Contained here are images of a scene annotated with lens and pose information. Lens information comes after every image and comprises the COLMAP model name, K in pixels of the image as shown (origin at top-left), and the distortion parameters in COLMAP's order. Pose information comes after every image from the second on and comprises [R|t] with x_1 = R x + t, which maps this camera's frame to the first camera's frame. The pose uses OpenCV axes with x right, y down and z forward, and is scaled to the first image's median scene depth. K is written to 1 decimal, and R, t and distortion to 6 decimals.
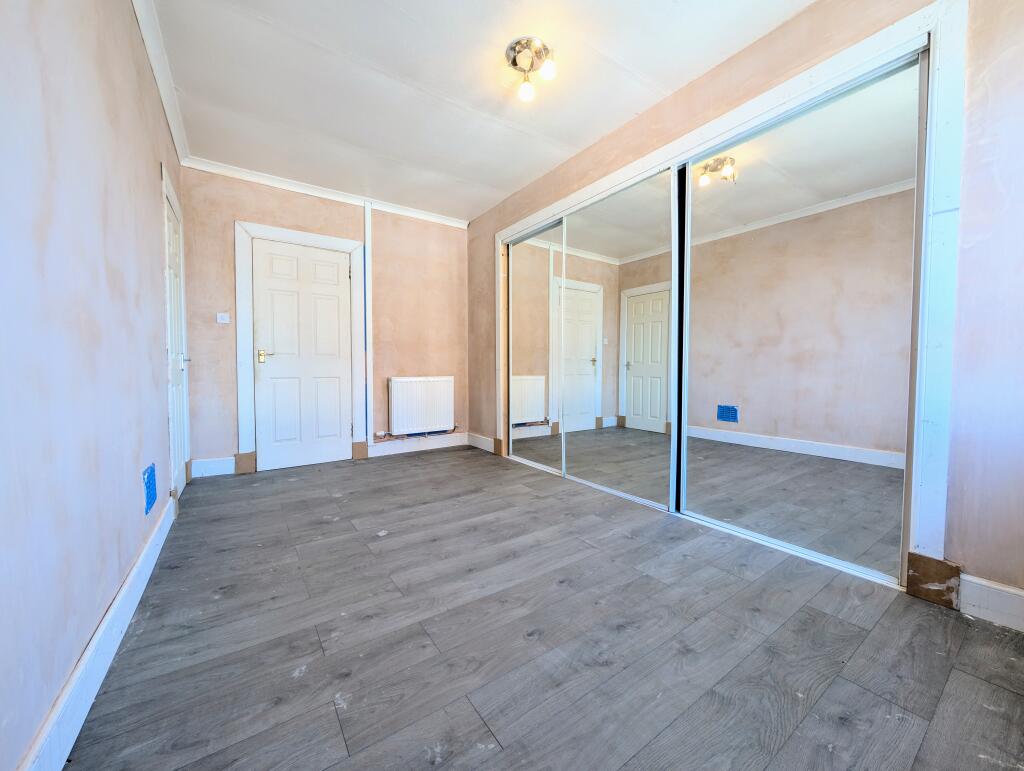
lens RADIAL K [[393.9, 0, 509.2], [0, 393.9, 381.9], [0, 0, 1]] dist [-0.002566, 0.000040]
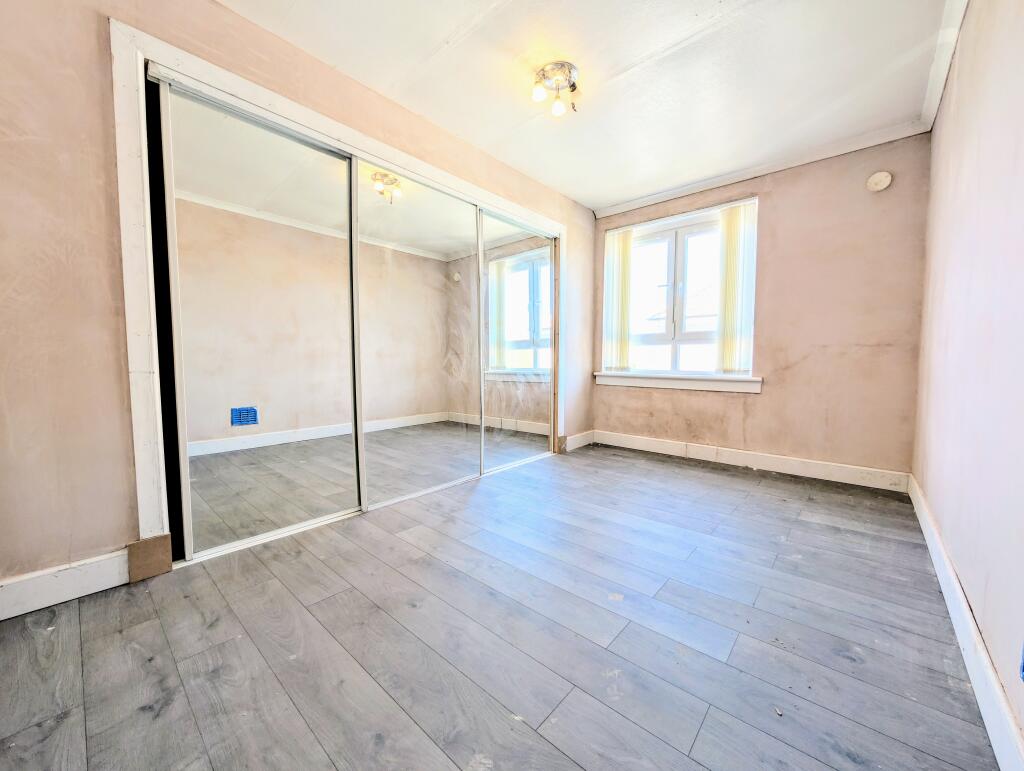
lens RADIAL K [[393.9, 0, 508.1], [0, 393.9, 387.6], [0, 0, 1]] dist [-0.002566, 0.000040]
pose [[-0.237281, -0.064298, 0.969311, -0.912553], [0.035675, 0.996557, 0.074838, -0.059142], [-0.970786, 0.052338, -0.234170, 1.284971]]
